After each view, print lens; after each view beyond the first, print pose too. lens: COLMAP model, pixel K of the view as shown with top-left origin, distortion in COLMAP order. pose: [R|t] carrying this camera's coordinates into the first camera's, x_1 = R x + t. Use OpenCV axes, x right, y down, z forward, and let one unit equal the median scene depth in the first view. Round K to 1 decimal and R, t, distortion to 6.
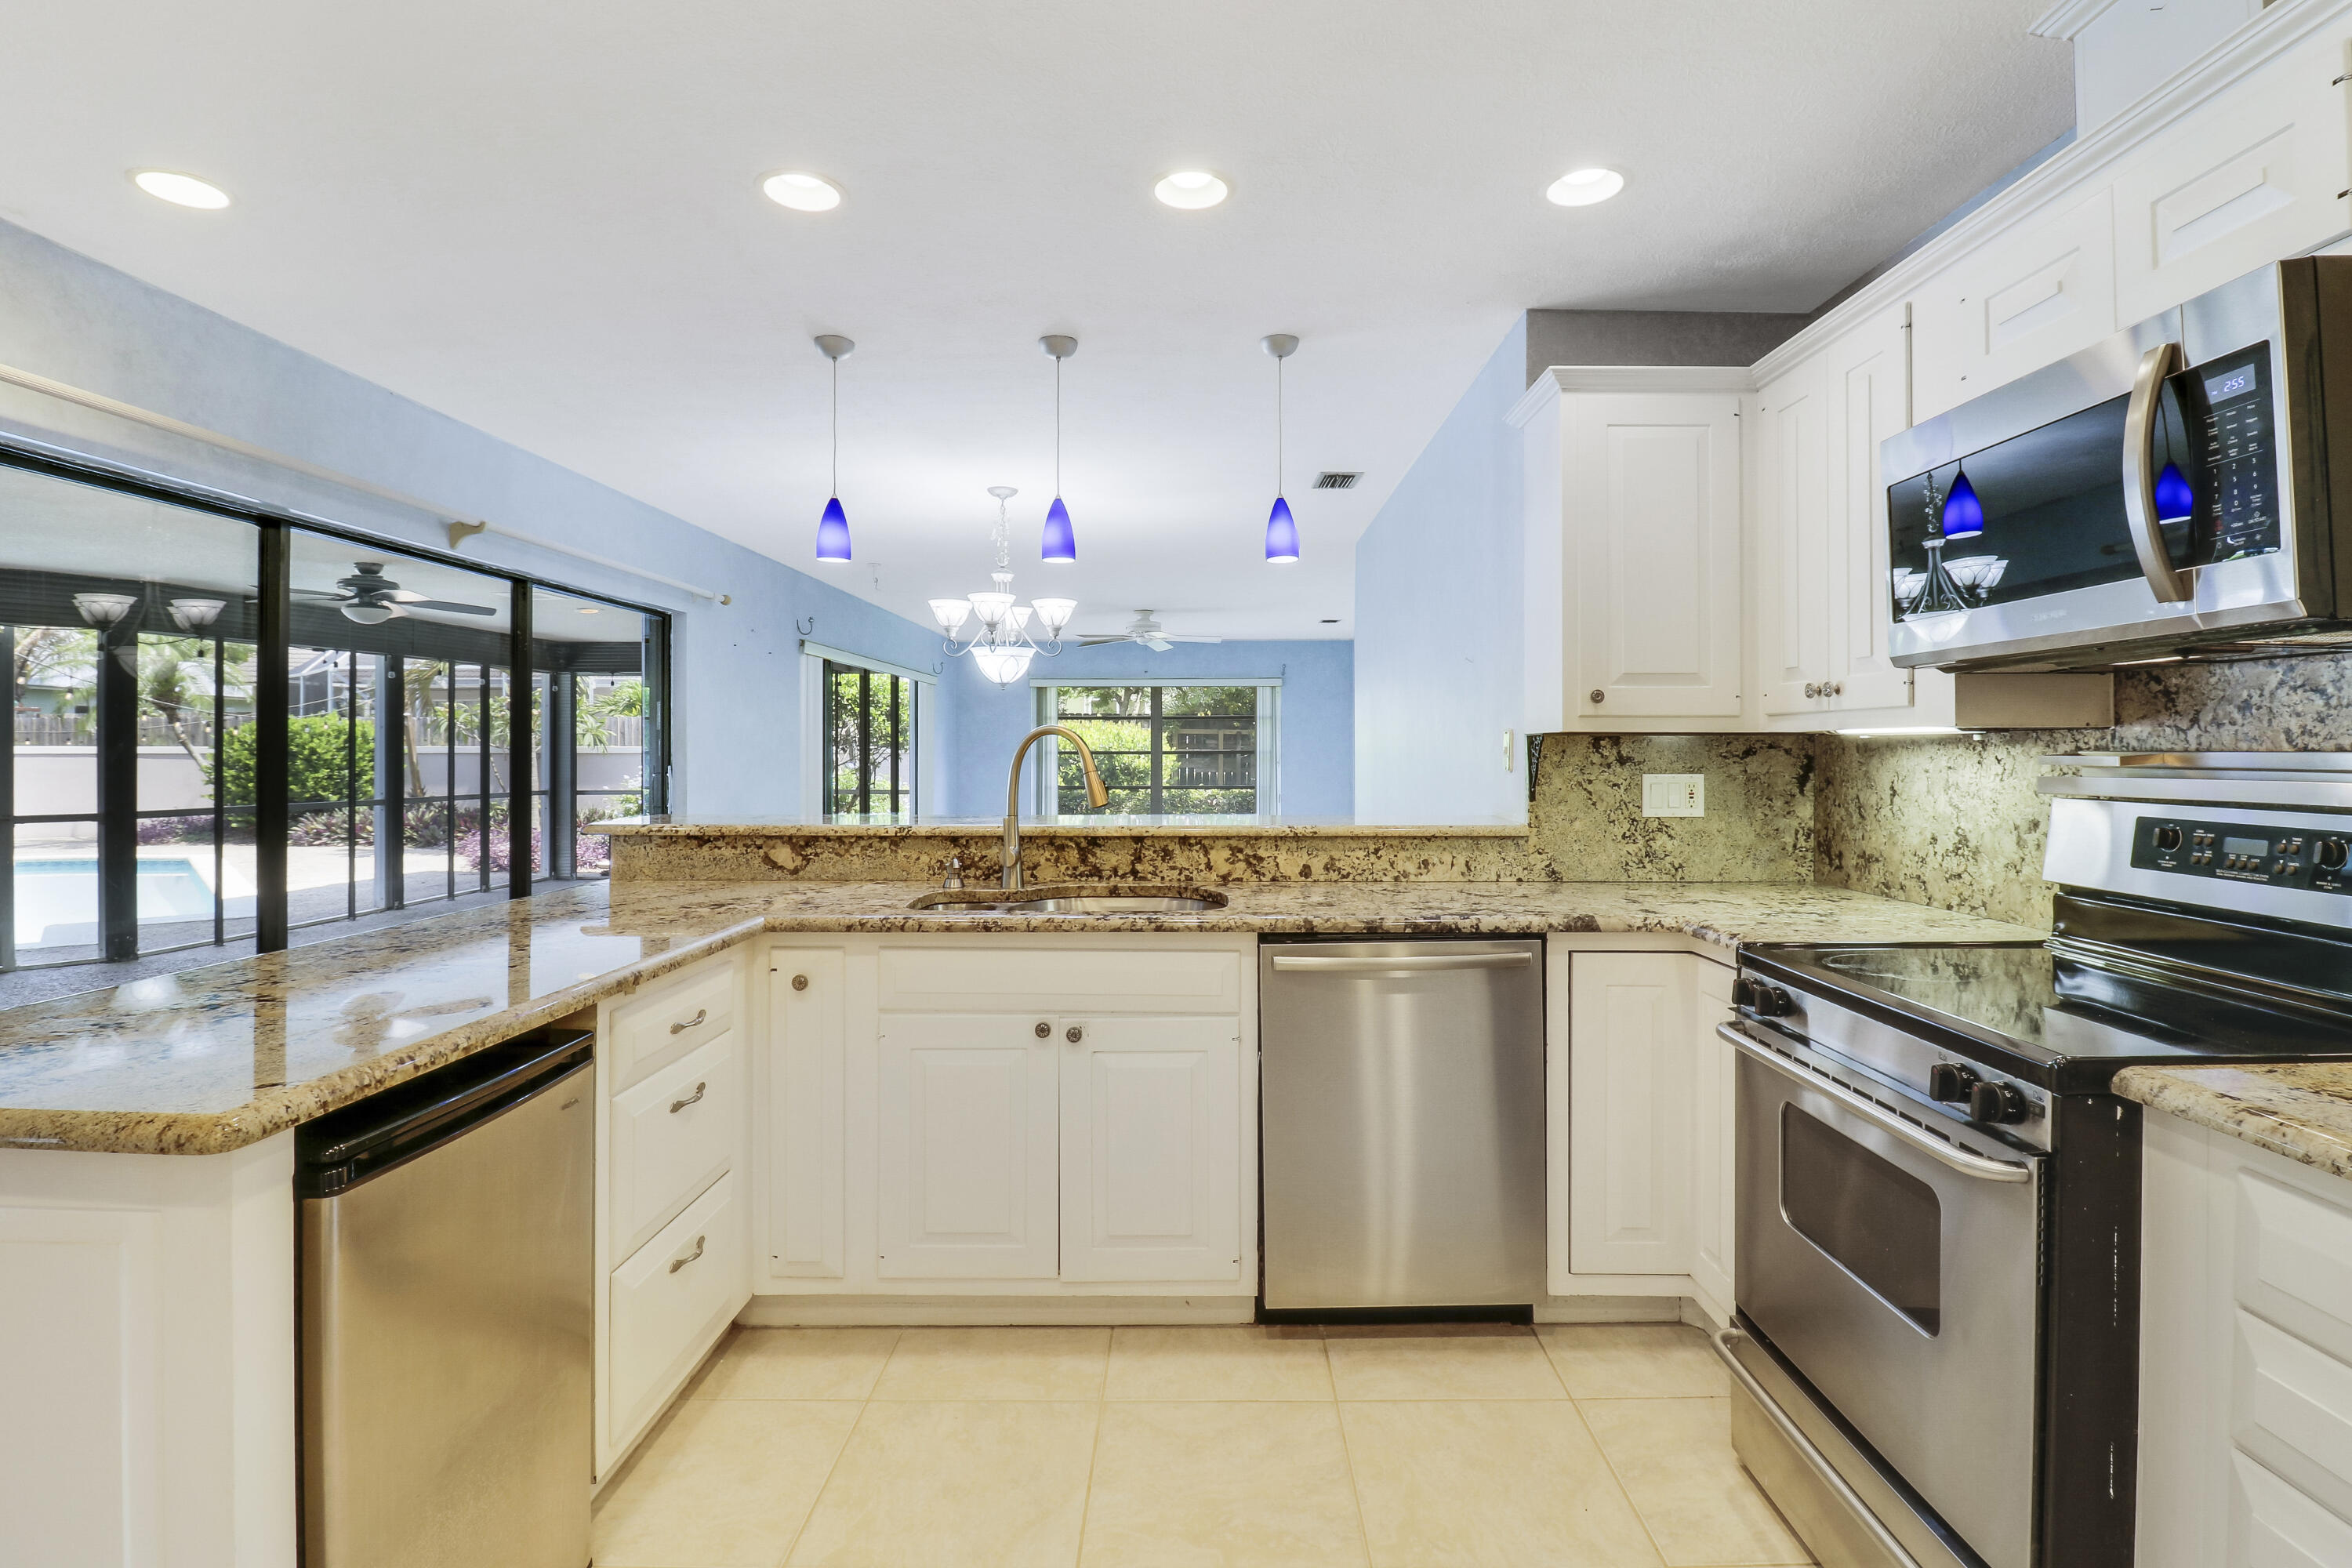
lens RADIAL K [[1112.4, 0, 1175.2], [0, 1112.4, 756.3], [0, 0, 1]] dist [-0.002970, -0.009904]
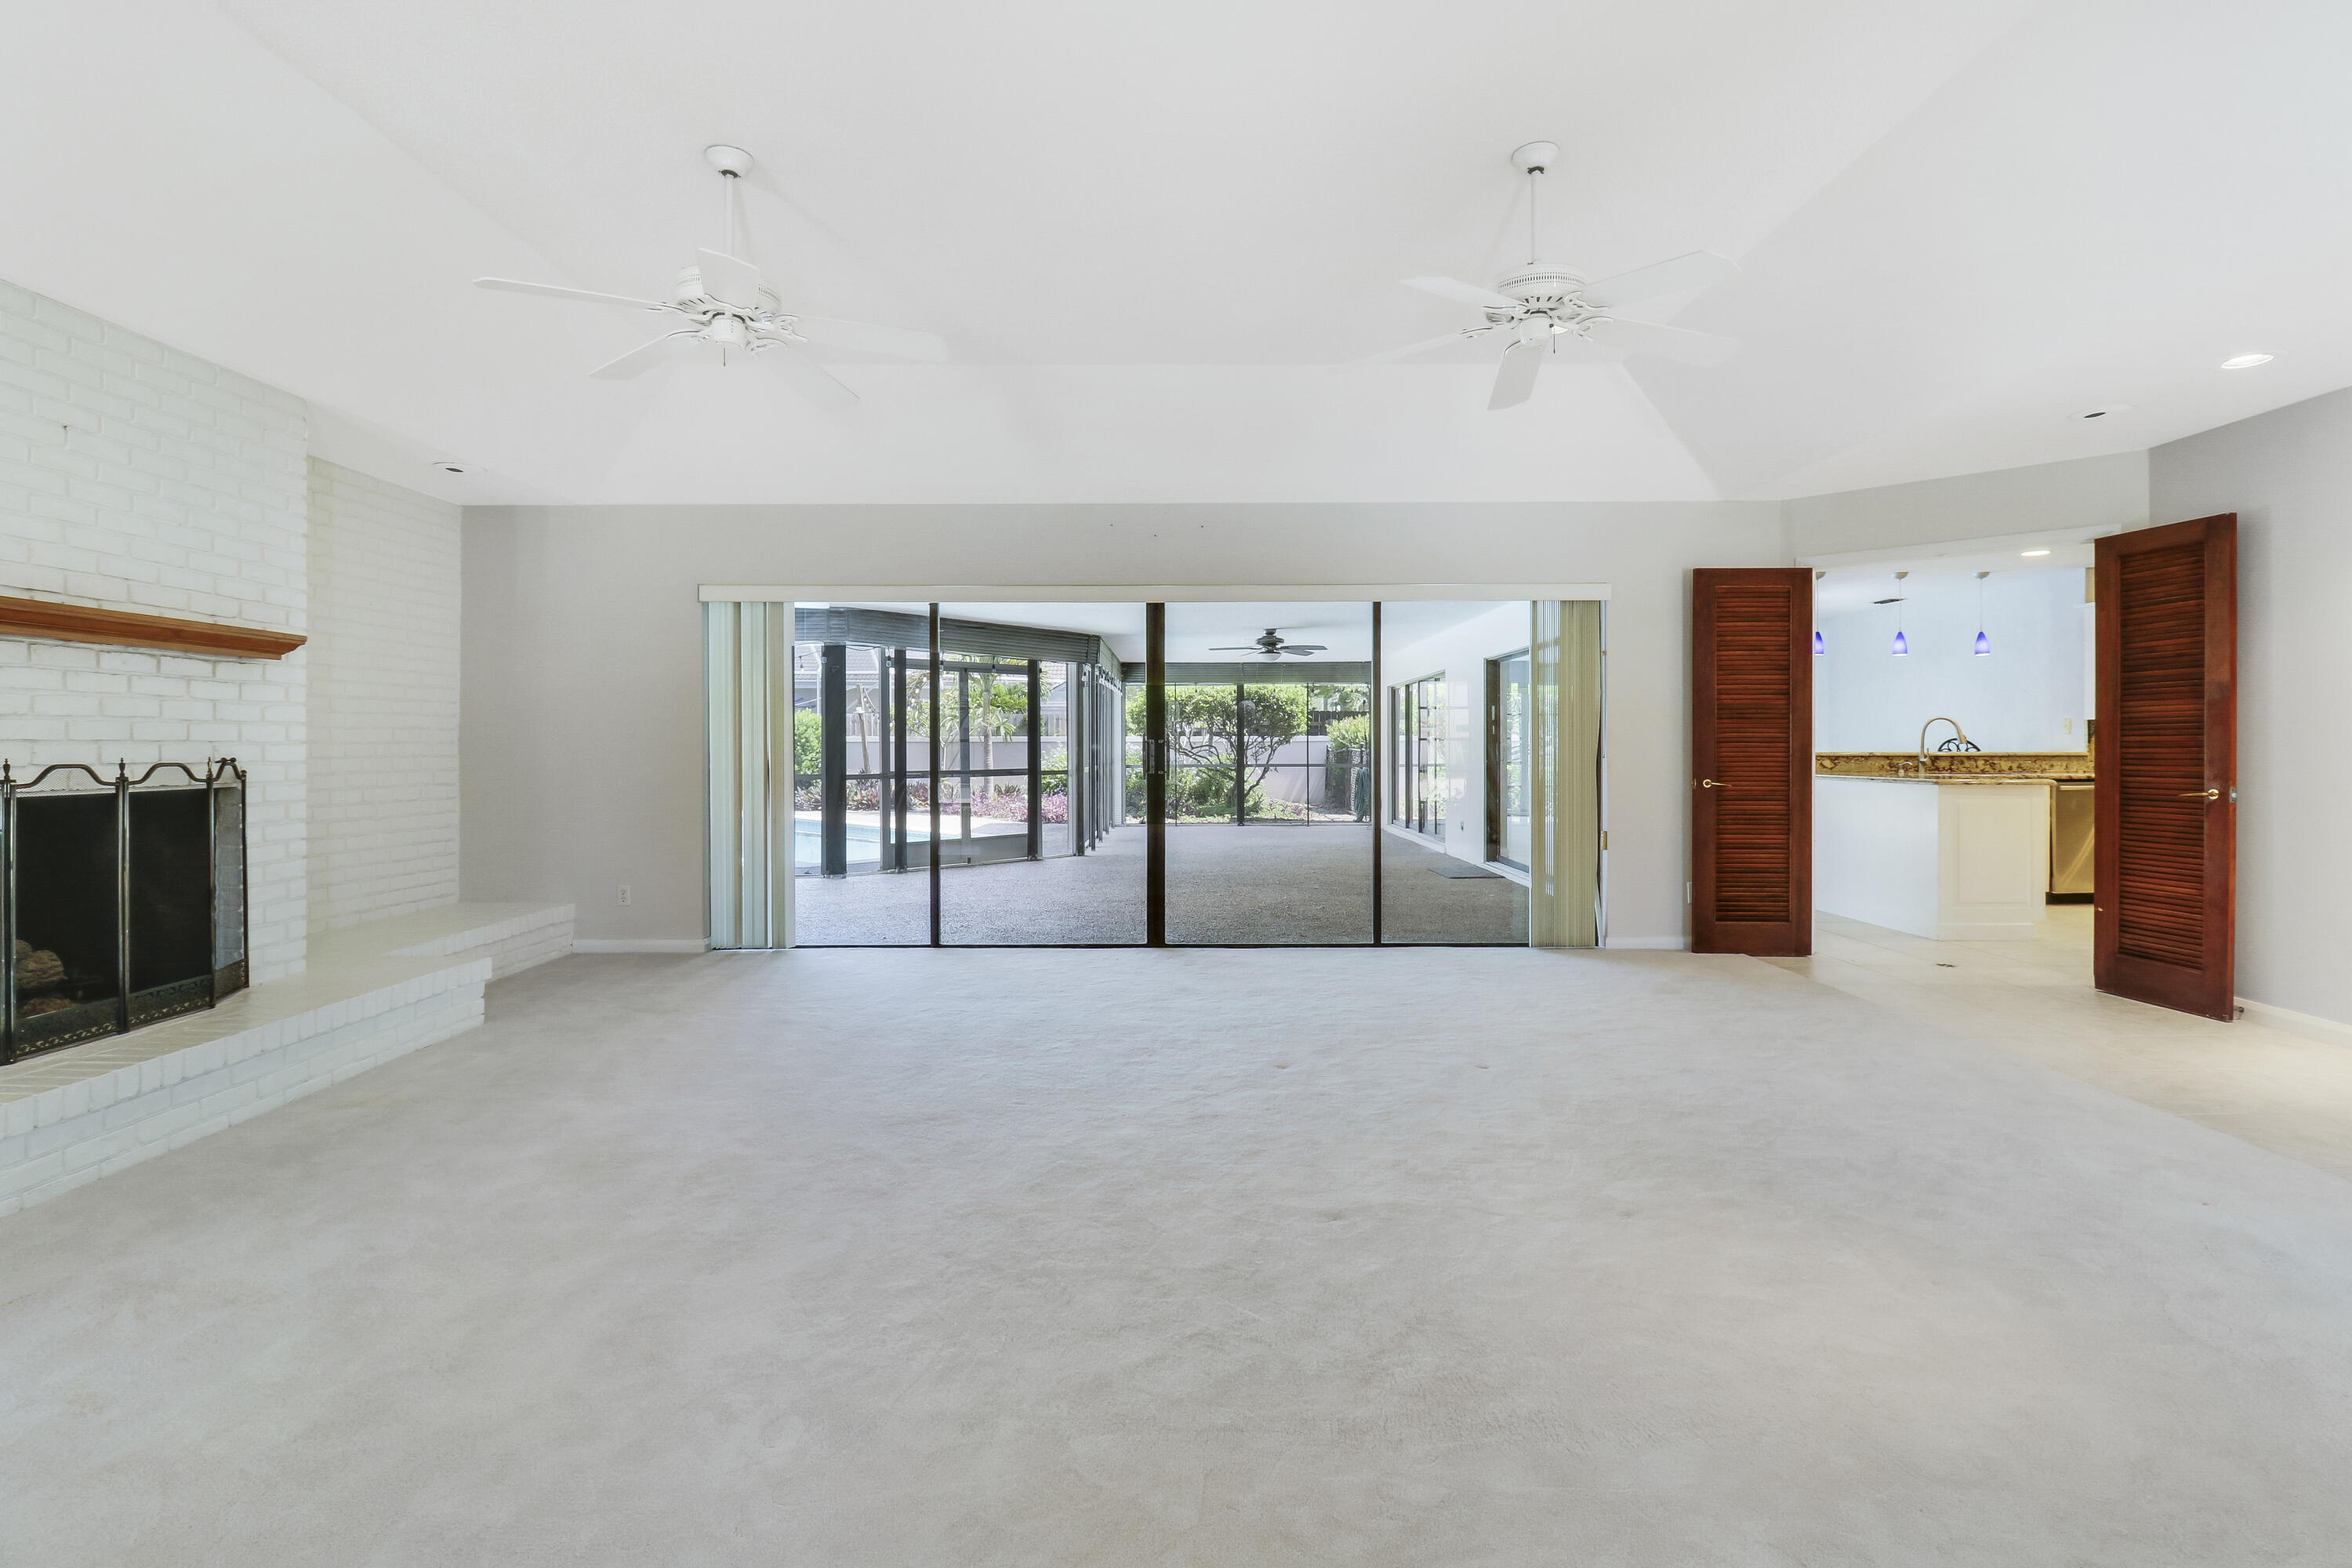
lens RADIAL K [[1112.4, 0, 1176.0], [0, 1112.4, 742.0], [0, 0, 1]] dist [-0.002970, -0.009904]
pose [[0.999811, -0.001070, 0.019408, -2.056461], [0.001235, 0.999963, -0.008477, 0.057747], [-0.019398, 0.008500, 0.999776, -1.772698]]
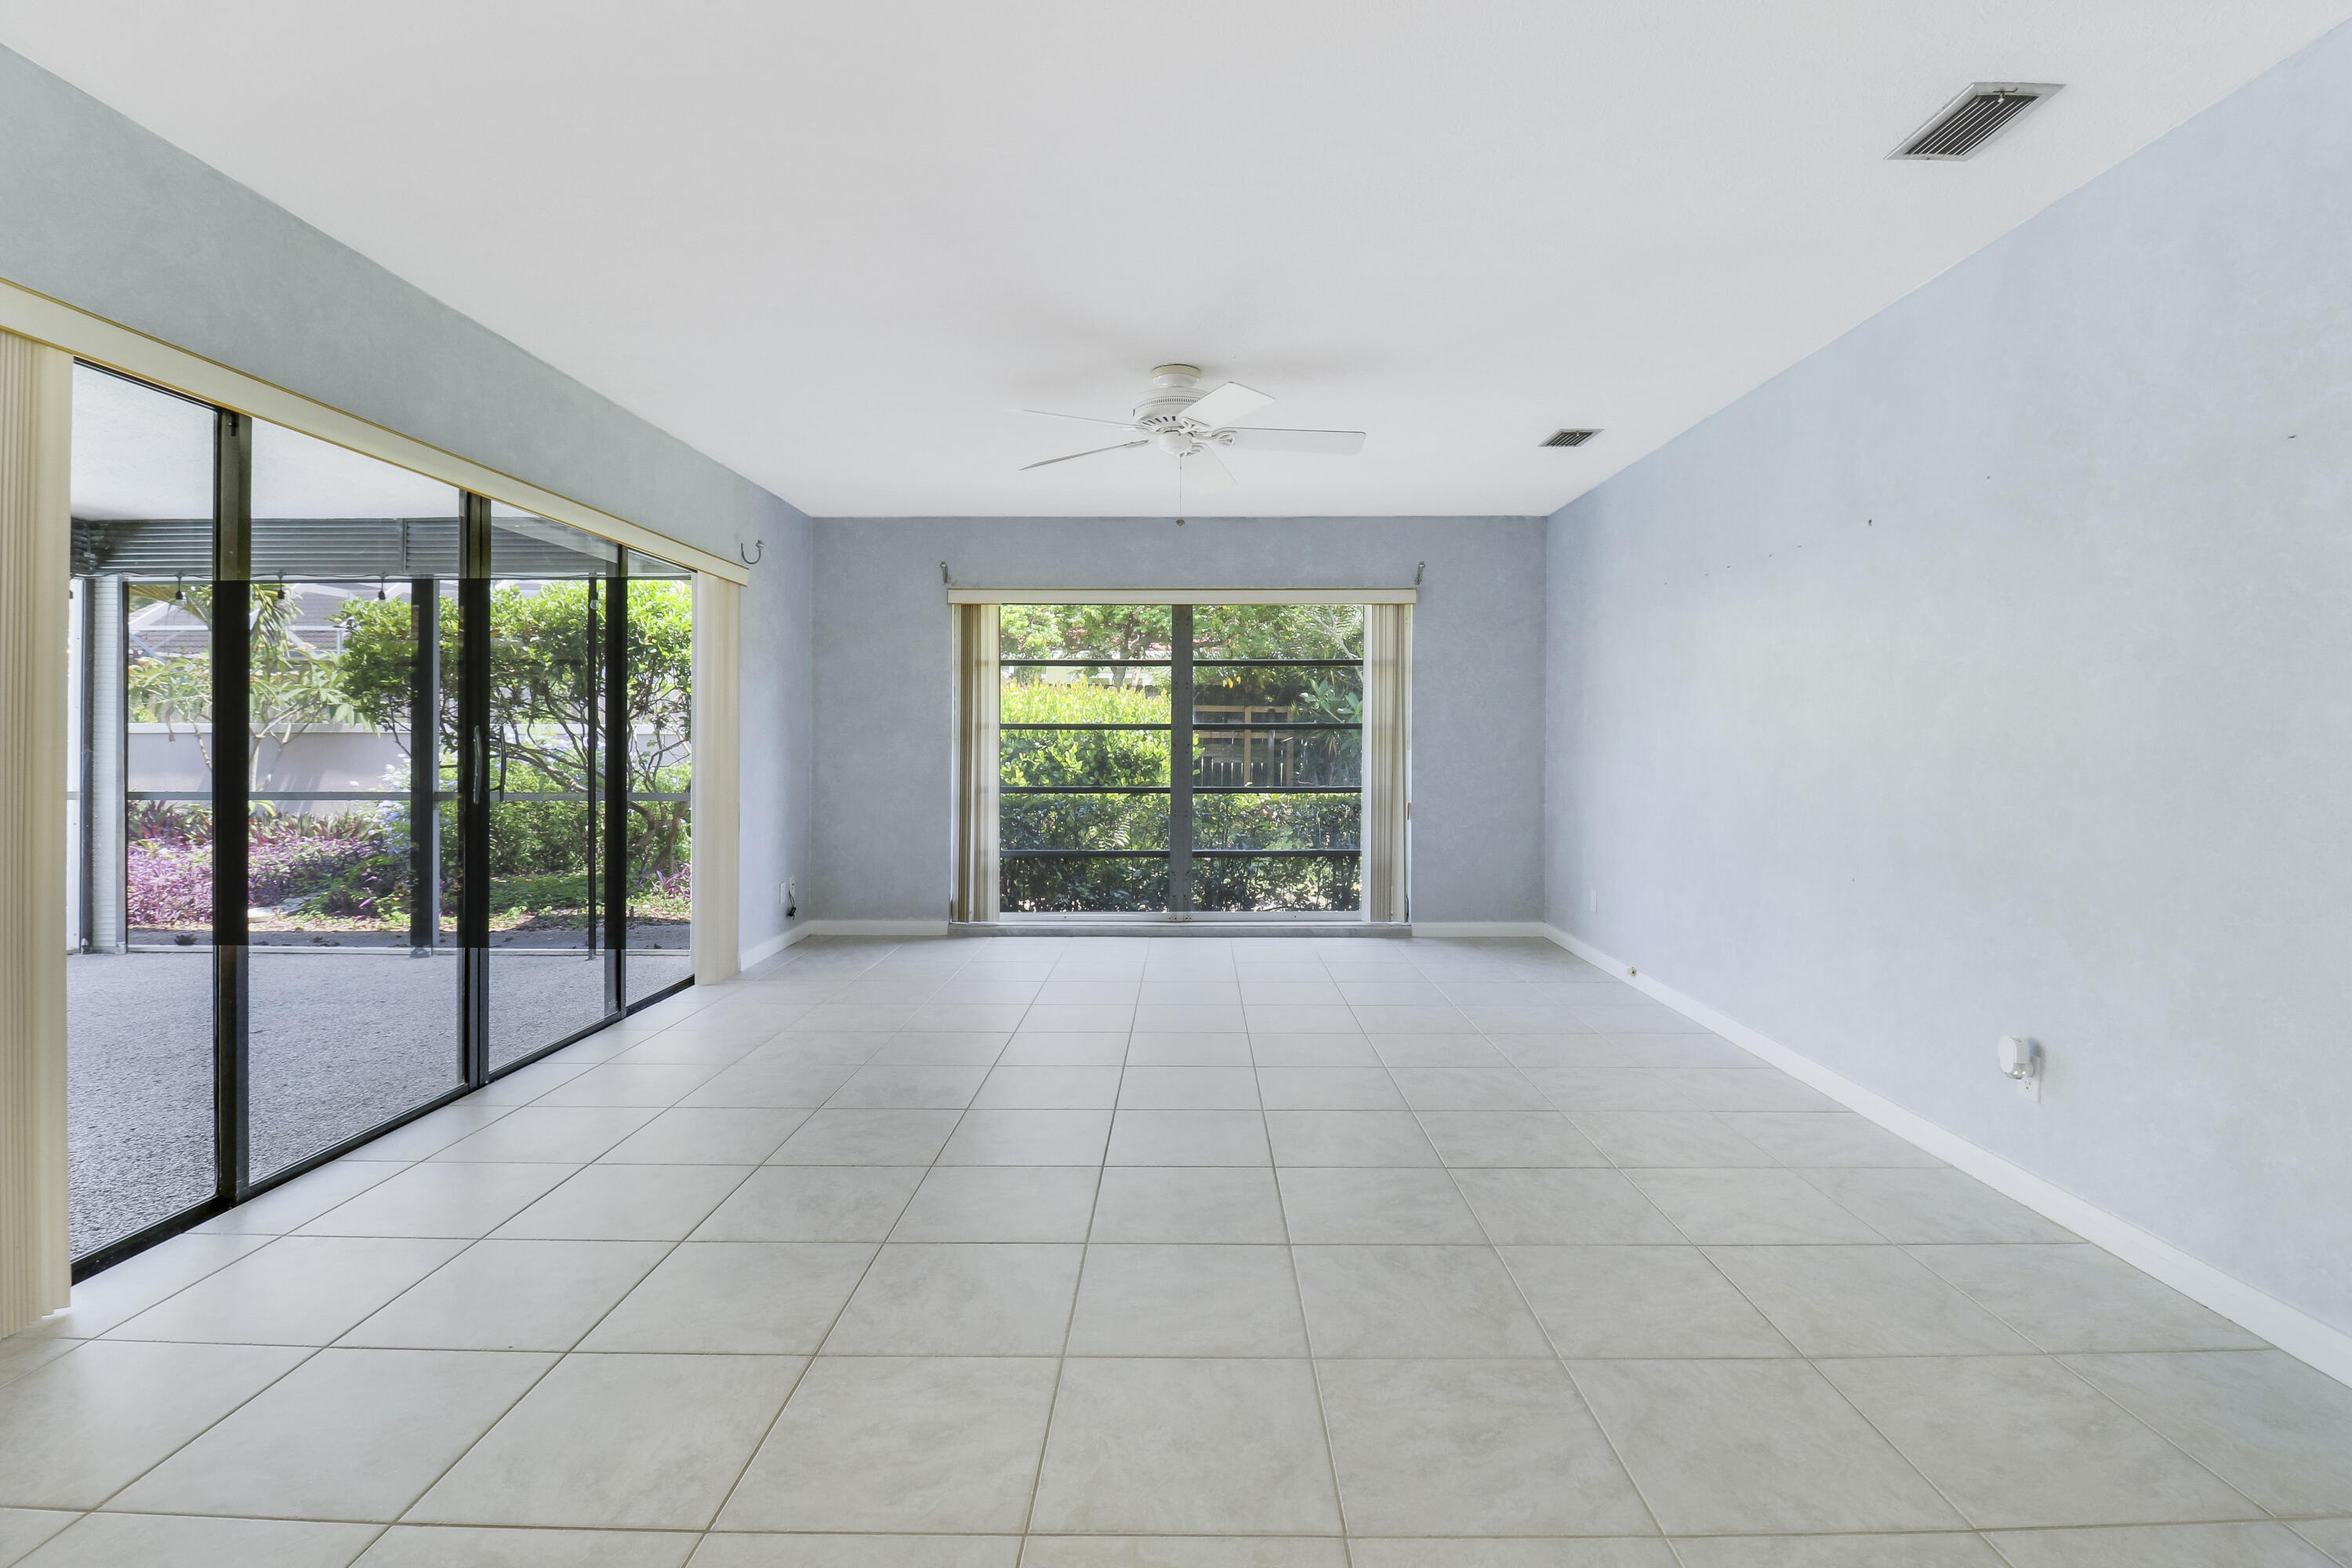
lens RADIAL K [[1112.4, 0, 1195.1], [0, 1112.4, 737.6], [0, 0, 1]] dist [-0.002970, -0.009904]
pose [[0.999696, 0.003382, 0.024415, -0.100482], [-0.003140, 0.999945, -0.009964, 0.032173], [-0.024448, 0.009884, 0.999652, 1.924758]]
